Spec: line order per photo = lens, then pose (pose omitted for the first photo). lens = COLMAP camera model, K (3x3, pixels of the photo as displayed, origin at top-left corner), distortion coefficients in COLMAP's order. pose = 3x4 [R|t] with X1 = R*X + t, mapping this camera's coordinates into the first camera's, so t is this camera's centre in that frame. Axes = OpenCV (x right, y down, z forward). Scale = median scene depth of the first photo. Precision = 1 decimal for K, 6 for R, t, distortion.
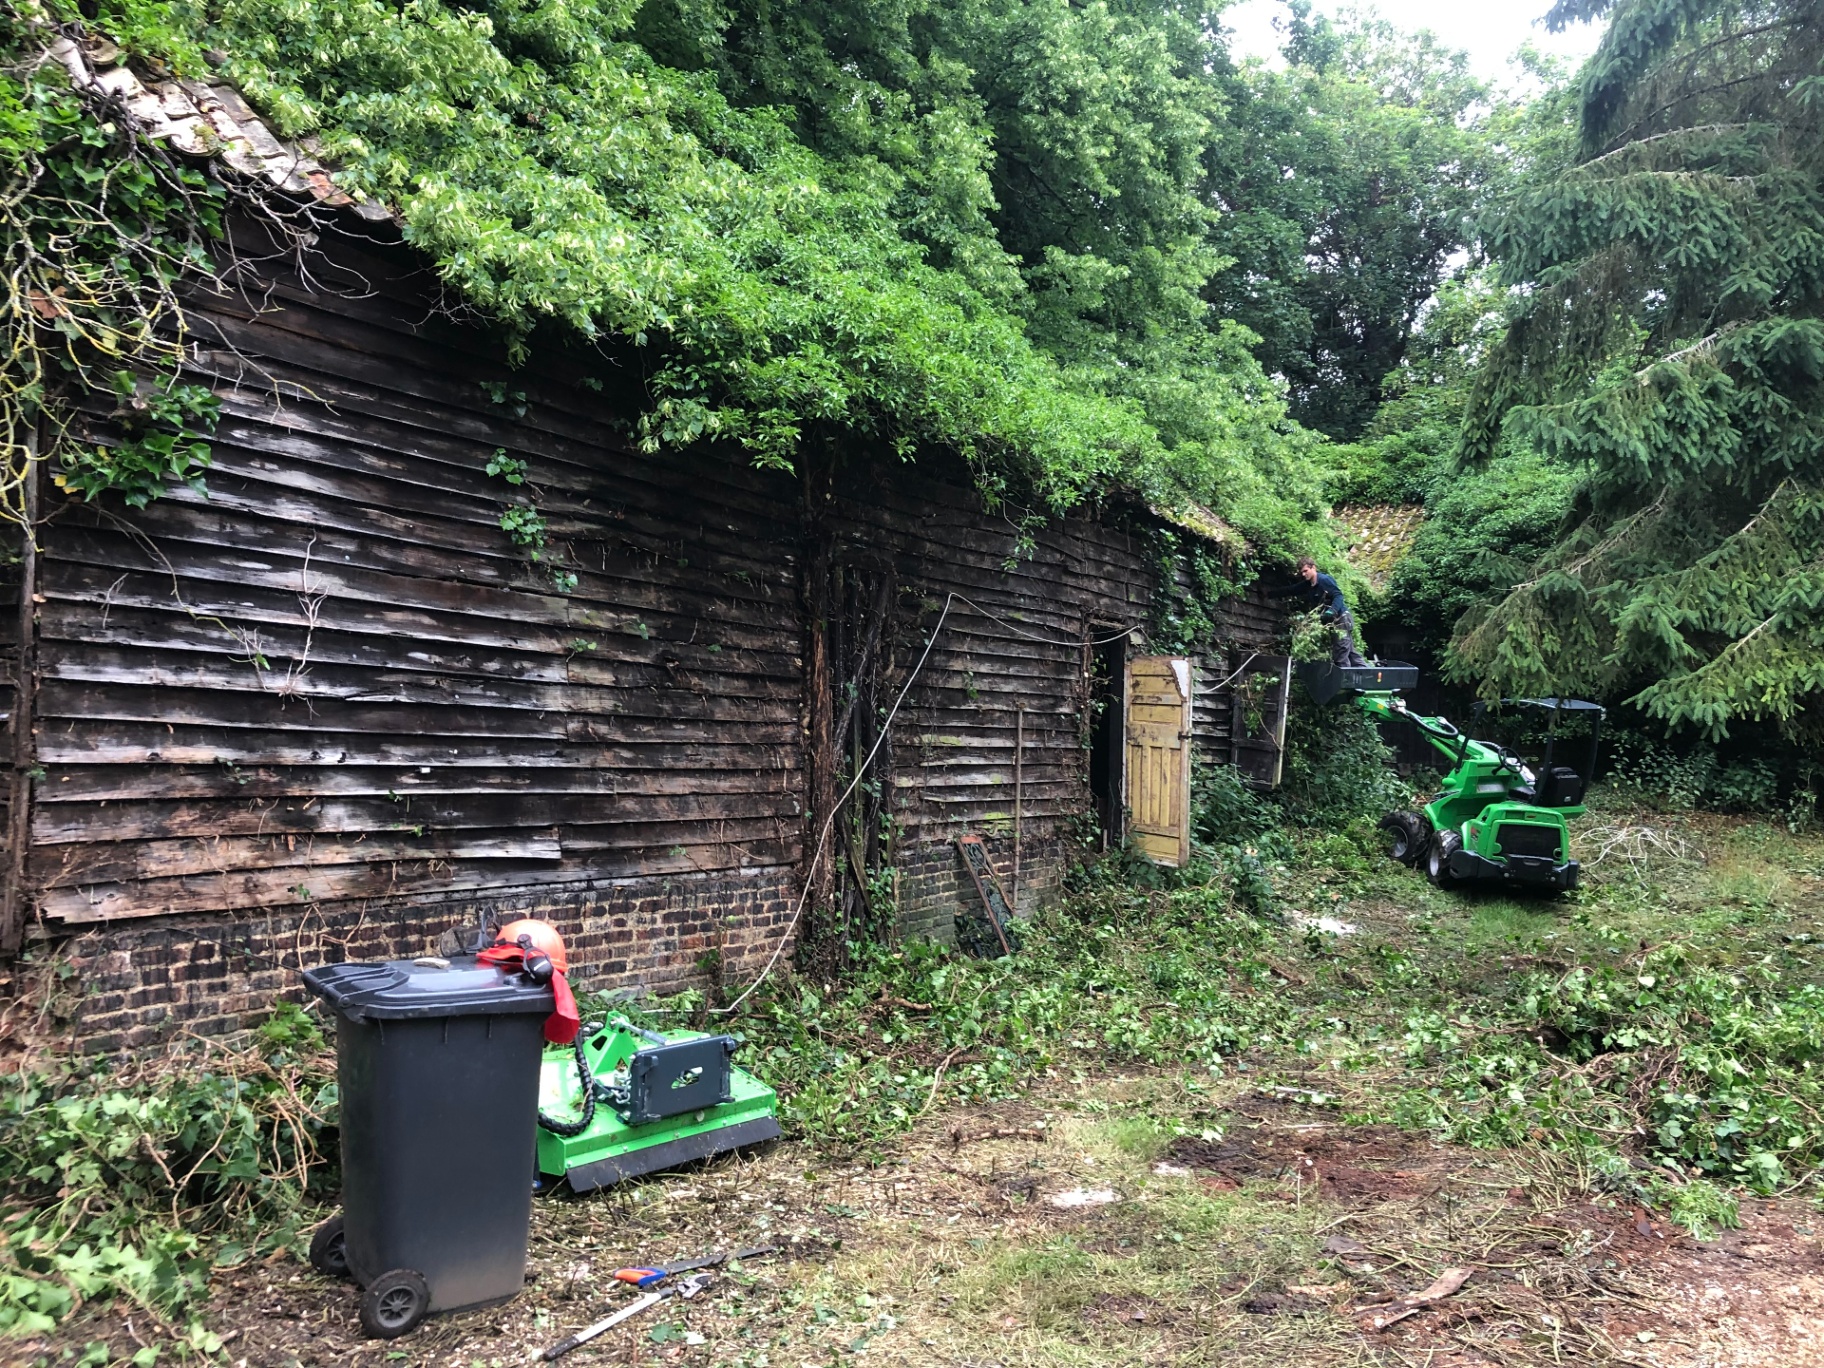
lens RADIAL K [[1540.9, 0, 912.0], [0, 1540.9, 684.0], [0, 0, 1]] dist [-0.001311, -0.002994]
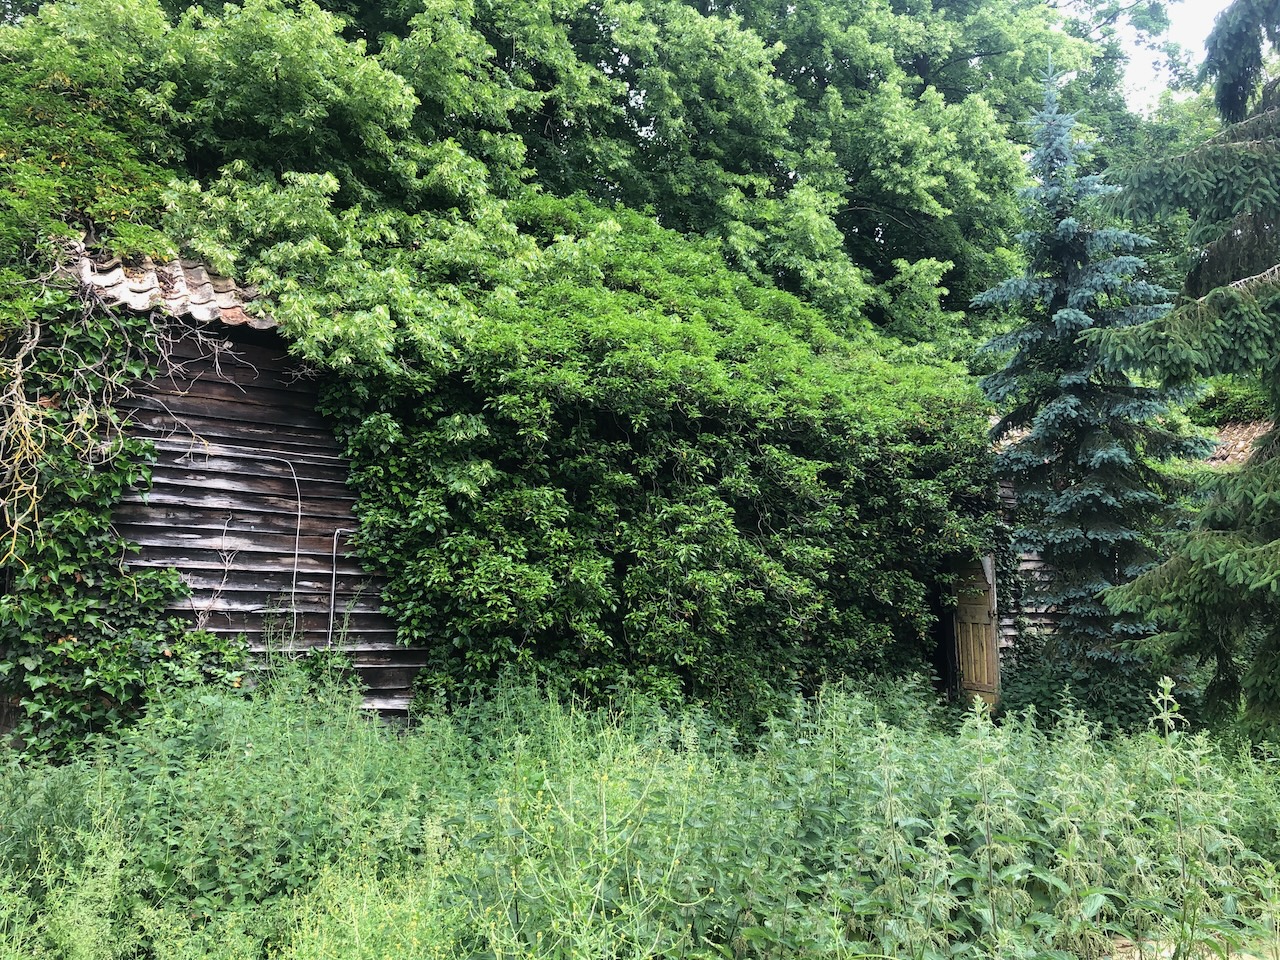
lens RADIAL K [[1081.3, 0, 640.0], [0, 1081.3, 480.0], [0, 0, 1]] dist [-0.001311, -0.002994]
pose [[0.916138, -0.086216, -0.391481, 0.492964], [0.045458, 0.992642, -0.112230, 0.018742], [0.398277, 0.085022, 0.913316, 0.089960]]
